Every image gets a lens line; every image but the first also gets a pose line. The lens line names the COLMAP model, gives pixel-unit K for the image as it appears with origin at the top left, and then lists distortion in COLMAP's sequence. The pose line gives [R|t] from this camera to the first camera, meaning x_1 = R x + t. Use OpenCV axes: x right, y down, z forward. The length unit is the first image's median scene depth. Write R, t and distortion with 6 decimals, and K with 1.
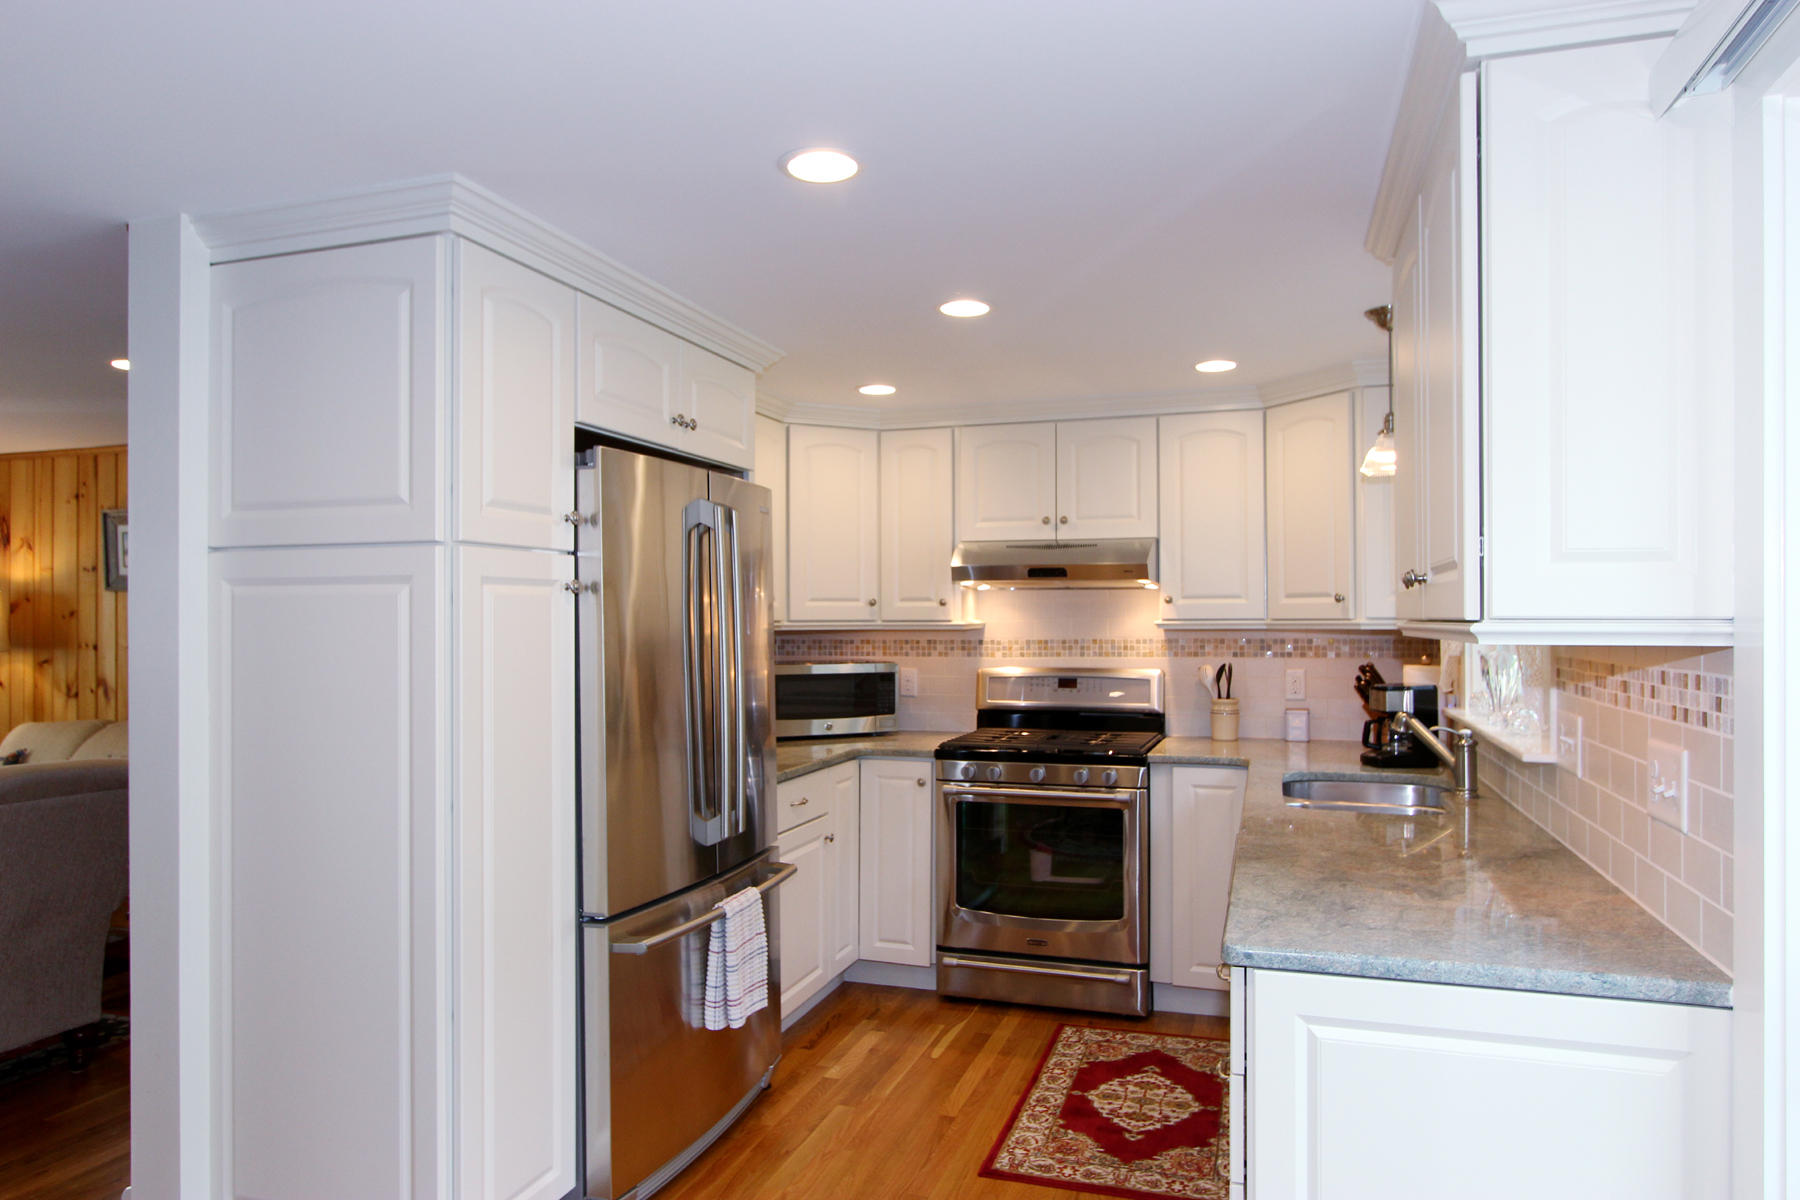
lens RADIAL K [[1159.0, 0, 899.9], [0, 1159.0, 616.1], [0, 0, 1]] dist [-0.002673, -0.000033]
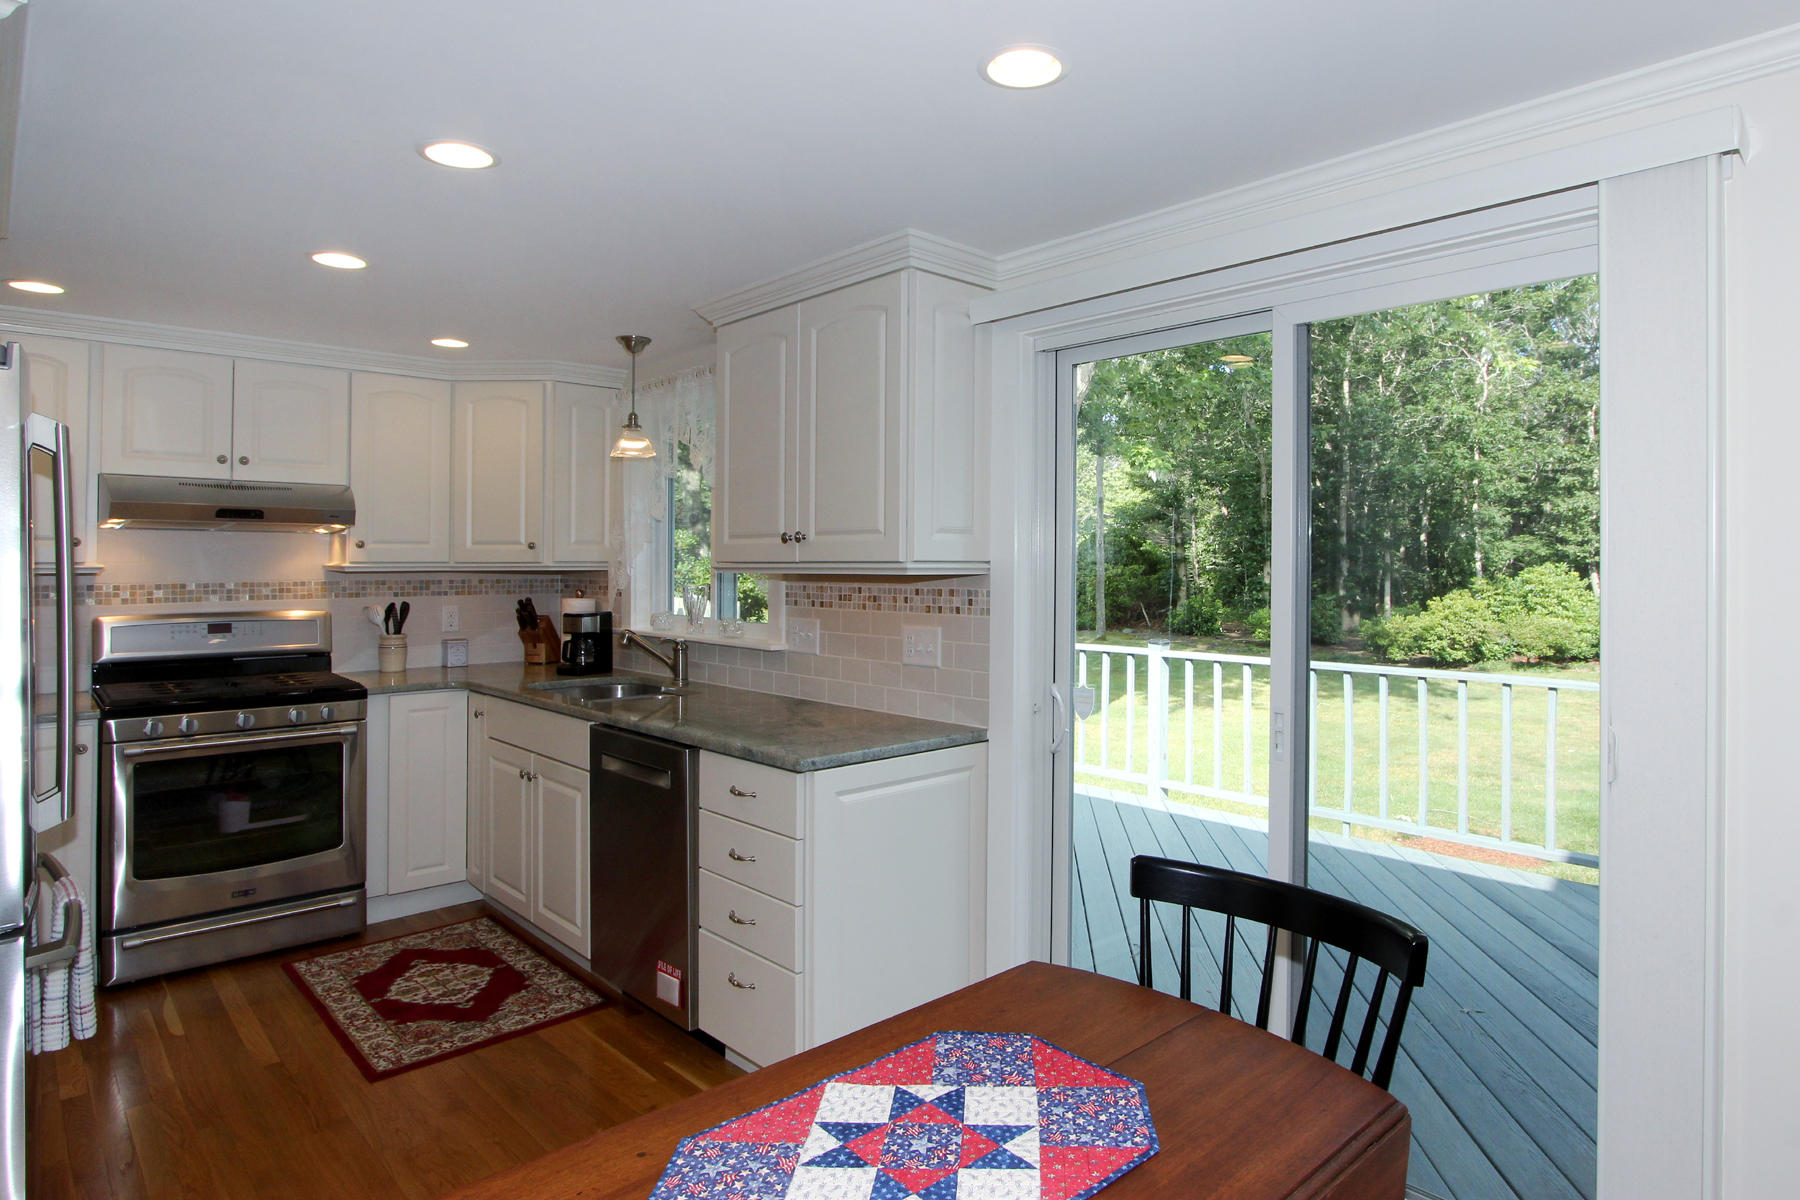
lens RADIAL K [[1188.0, 0, 909.1], [0, 1188.0, 564.0], [0, 0, 1]] dist [-0.005949, -0.000691]
pose [[0.444189, 0.001861, 0.895931, -0.546787], [-0.003756, 0.999993, -0.000215, 0.002643], [-0.895925, -0.003269, 0.444192, 0.056972]]
